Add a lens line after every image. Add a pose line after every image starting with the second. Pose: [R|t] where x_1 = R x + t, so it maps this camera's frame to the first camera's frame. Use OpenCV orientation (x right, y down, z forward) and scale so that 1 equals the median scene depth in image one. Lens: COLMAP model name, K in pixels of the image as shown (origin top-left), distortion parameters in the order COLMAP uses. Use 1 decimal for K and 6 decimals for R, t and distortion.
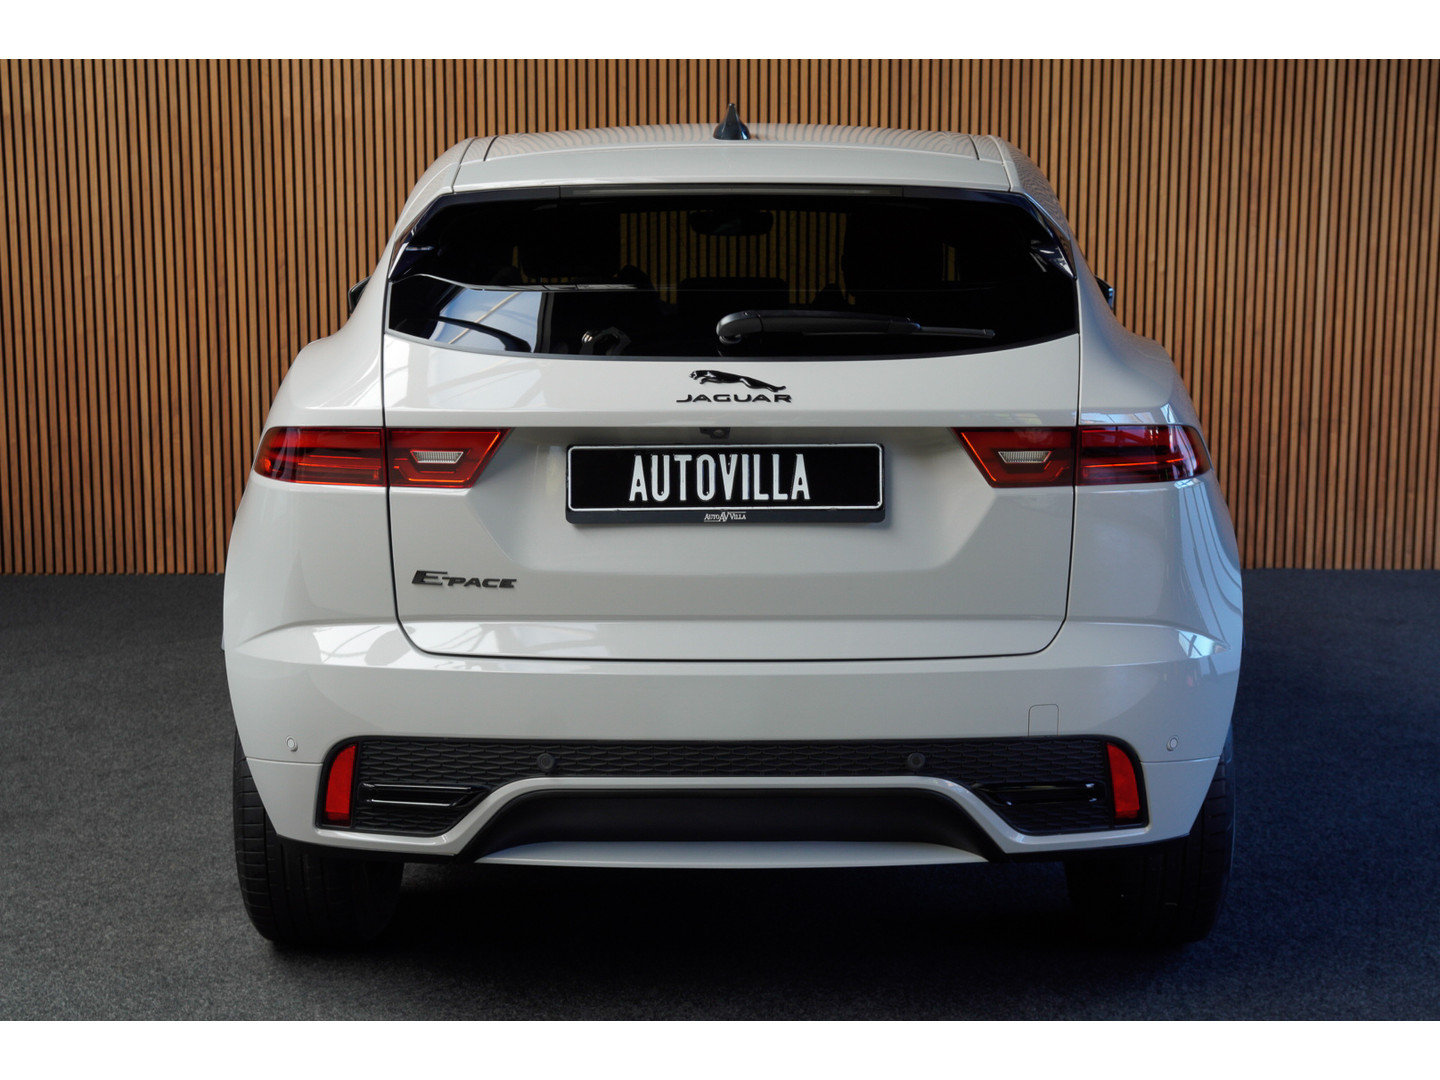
lens RADIAL K [[2499.5, 0, 697.0], [0, 2499.5, 513.7], [0, 0, 1]] dist [-0.014559, 0.000000]
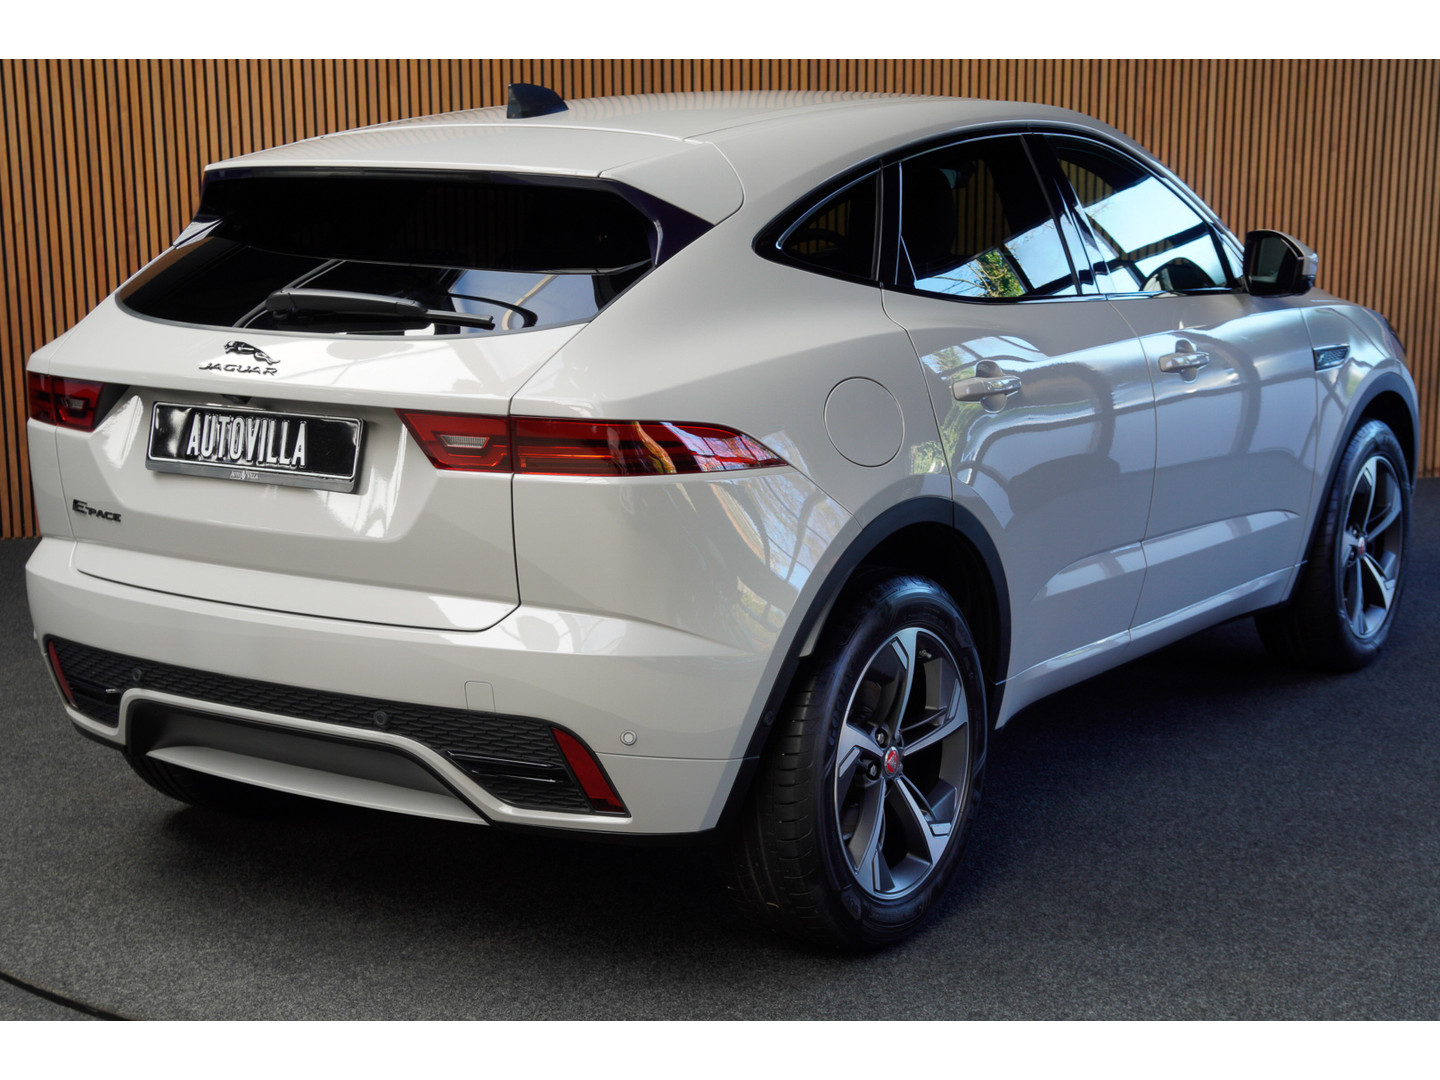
lens RADIAL K [[2319.7, 0, 687.1], [0, 2319.7, 581.3], [0, 0, 1]] dist [-0.014158, 0.000000]
pose [[0.873207, 0.106788, -0.475507, 0.515236], [-0.087123, 0.994186, 0.063282, -0.025908], [0.479500, -0.013831, 0.877433, 0.145292]]
